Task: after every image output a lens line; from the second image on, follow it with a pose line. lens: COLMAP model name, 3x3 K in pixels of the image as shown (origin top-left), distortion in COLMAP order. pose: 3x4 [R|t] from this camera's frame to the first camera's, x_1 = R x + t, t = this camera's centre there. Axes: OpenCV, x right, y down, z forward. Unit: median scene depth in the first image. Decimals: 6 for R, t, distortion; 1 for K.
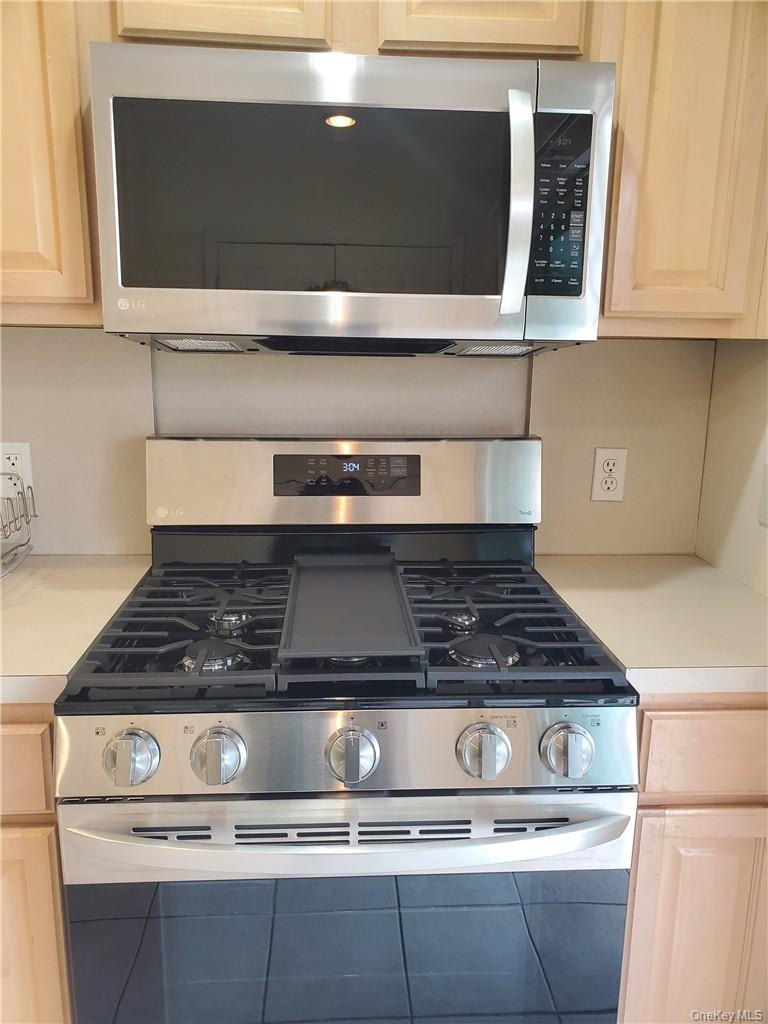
lens RADIAL K [[791.0, 0, 384.0], [0, 791.0, 512.0], [0, 0, 1]] dist [0.002803, 0.000814]
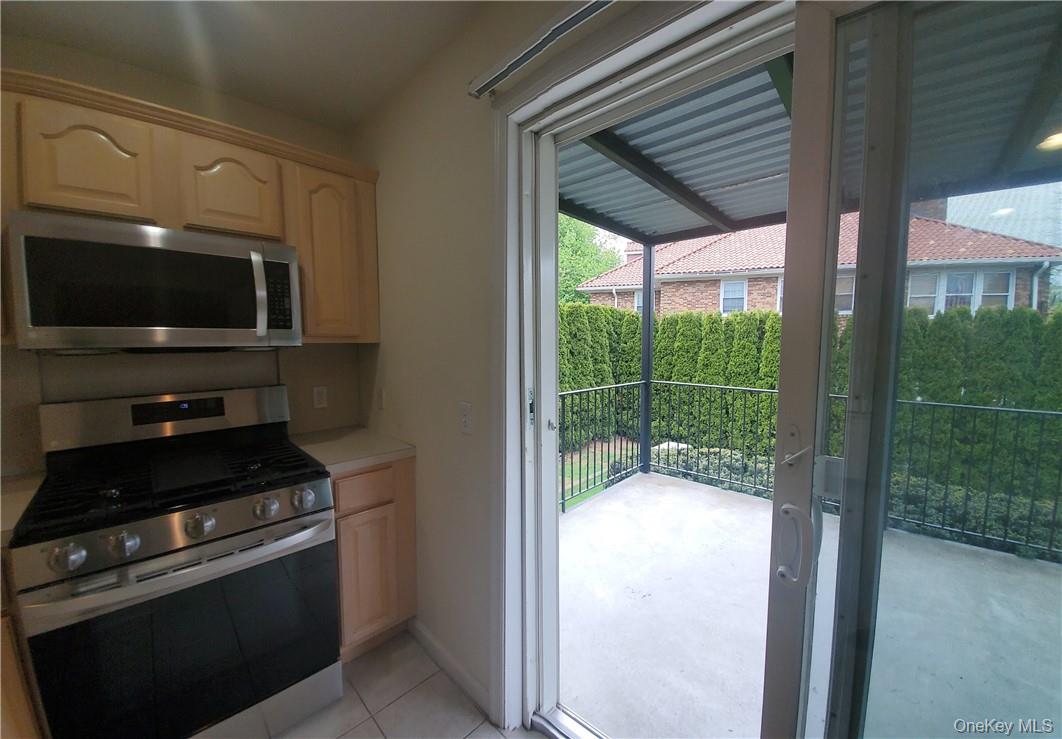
lens RADIAL K [[402.4, 0, 531.0], [0, 402.4, 369.5], [0, 0, 1]] dist [-0.025590, -0.000007]
pose [[0.754464, -0.070288, 0.652567, -0.025434], [0.148349, 0.986782, -0.065228, 0.063958], [-0.639356, 0.146020, 0.754918, -0.481272]]
